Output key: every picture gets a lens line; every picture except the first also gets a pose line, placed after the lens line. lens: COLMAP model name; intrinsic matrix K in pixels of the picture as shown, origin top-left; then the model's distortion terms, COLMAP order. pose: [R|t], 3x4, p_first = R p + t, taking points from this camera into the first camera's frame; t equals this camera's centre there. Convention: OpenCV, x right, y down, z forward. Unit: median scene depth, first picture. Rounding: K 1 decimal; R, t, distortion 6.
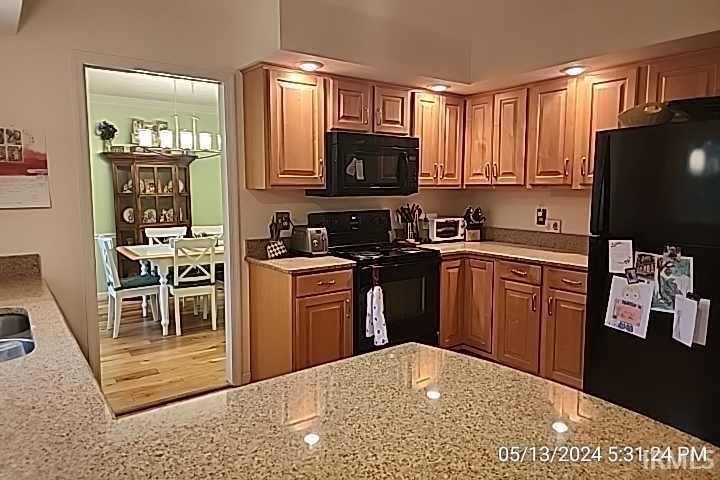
lens RADIAL K [[482.6, 0, 360.0], [0, 482.6, 240.0], [0, 0, 1]] dist [0.040091, -0.003559]
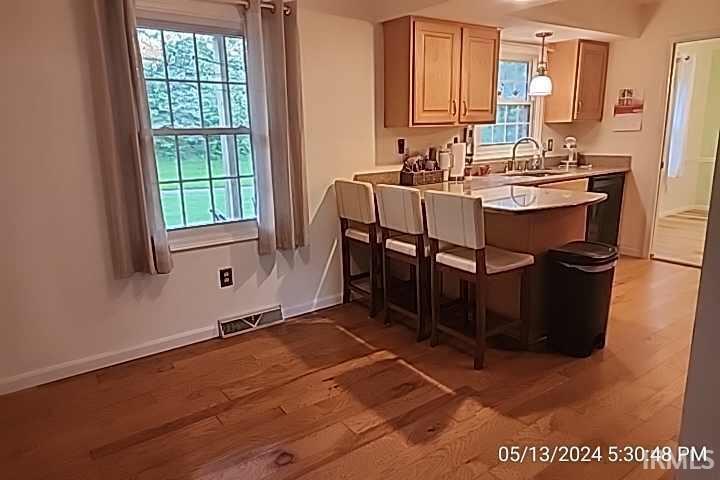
lens RADIAL K [[470.3, 0, 360.0], [0, 470.3, 240.0], [0, 0, 1]] dist [0.043507, -0.057979]
pose [[-0.017346, 0.224077, -0.974417, 0.977379], [-0.076720, 0.971392, 0.224747, 0.010807], [0.996902, 0.078656, 0.000342, -0.008352]]
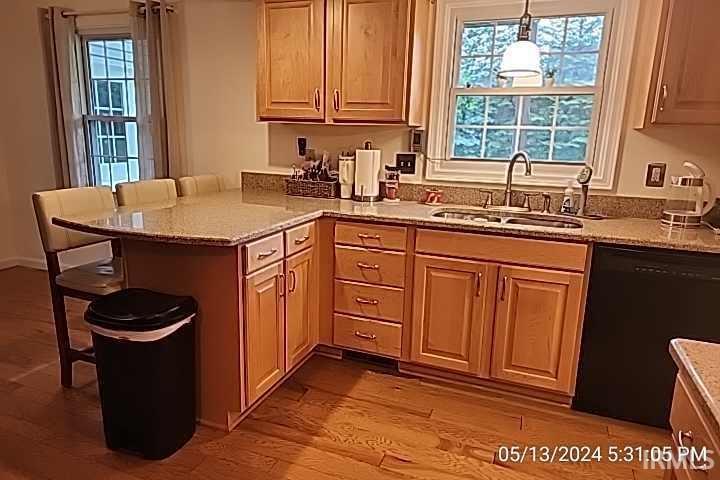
lens RADIAL K [[482.6, 0, 360.0], [0, 482.6, 240.0], [0, 0, 1]] dist [0.040091, -0.003559]
pose [[-0.846150, 0.095137, -0.524385, 0.223441], [-0.082755, 0.948549, 0.305625, -0.092491], [0.526481, 0.302000, -0.794741, 0.991431]]
